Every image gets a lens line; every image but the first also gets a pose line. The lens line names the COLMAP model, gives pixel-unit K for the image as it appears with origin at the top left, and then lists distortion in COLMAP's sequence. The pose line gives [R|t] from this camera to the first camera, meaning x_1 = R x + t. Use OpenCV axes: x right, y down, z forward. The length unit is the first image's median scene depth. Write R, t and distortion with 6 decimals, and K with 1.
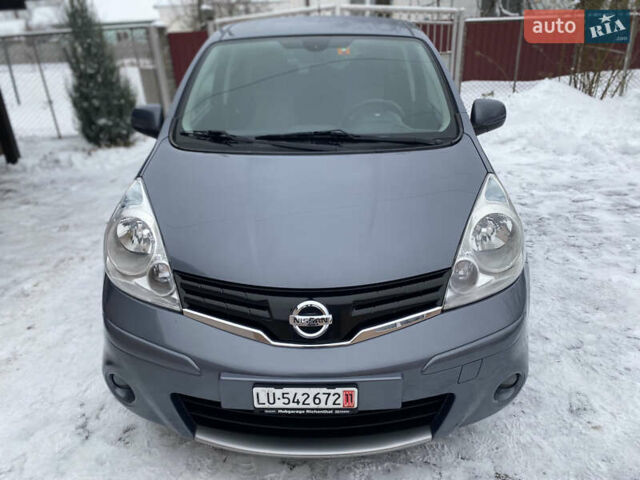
lens RADIAL K [[472.0, 0, 320.0], [0, 472.0, 240.0], [0, 0, 1]] dist [0.045651, -0.043090]
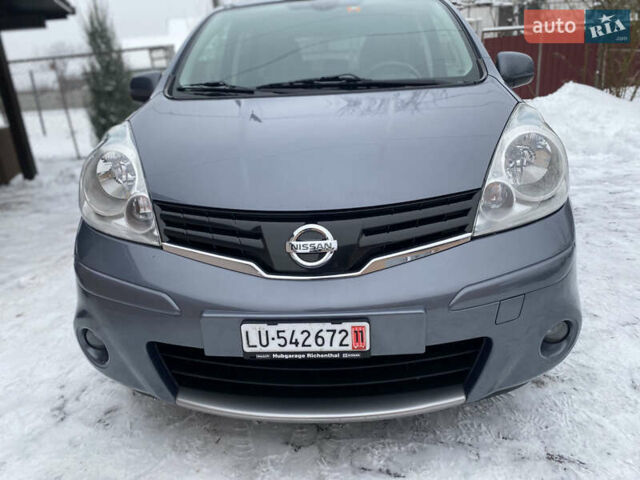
lens RADIAL K [[472.6, 0, 323.2], [0, 472.6, 237.7], [0, 0, 1]] dist [0.049328, -0.044715]
pose [[0.998955, -0.018784, -0.041665, 0.027666], [0.015218, 0.996325, -0.084292, 0.175285], [0.043095, 0.083570, 0.995570, 0.136437]]
